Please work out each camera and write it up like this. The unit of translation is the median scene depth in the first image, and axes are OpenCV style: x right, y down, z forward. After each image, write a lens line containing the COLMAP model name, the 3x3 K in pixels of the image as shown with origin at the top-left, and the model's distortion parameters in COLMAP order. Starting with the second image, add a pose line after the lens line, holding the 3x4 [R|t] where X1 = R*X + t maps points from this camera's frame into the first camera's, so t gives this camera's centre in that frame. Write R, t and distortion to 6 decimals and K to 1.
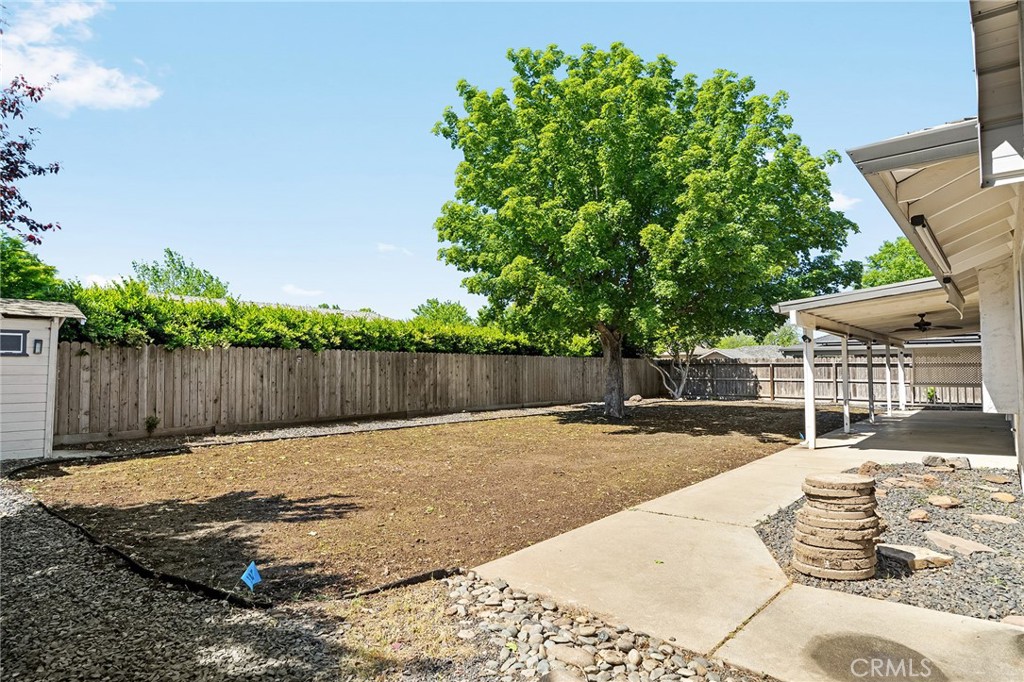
lens RADIAL K [[589.6, 0, 512.0], [0, 589.6, 341.0], [0, 0, 1]] dist [-0.000270, -0.000284]
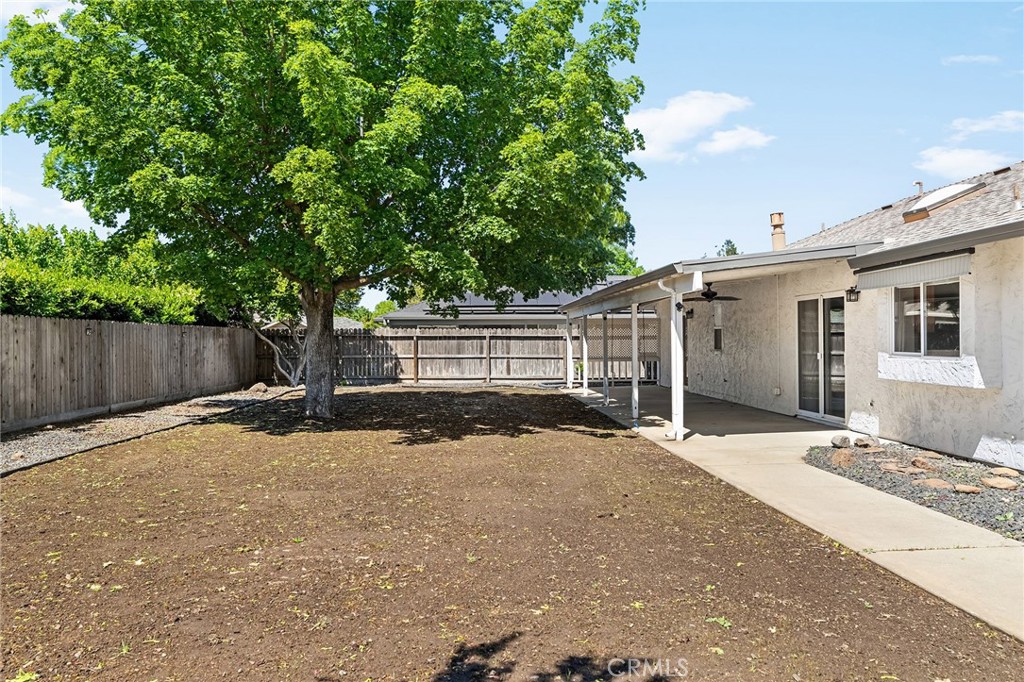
lens RADIAL K [[792.0, 0, 512.0], [0, 792.0, 341.0], [0, 0, 1]] dist [0.002149, 0.000279]
pose [[0.734451, -0.002523, 0.678657, -0.197727], [-0.029124, 0.998955, 0.035232, 0.005457], [-0.678037, -0.045641, 0.733609, 0.166683]]
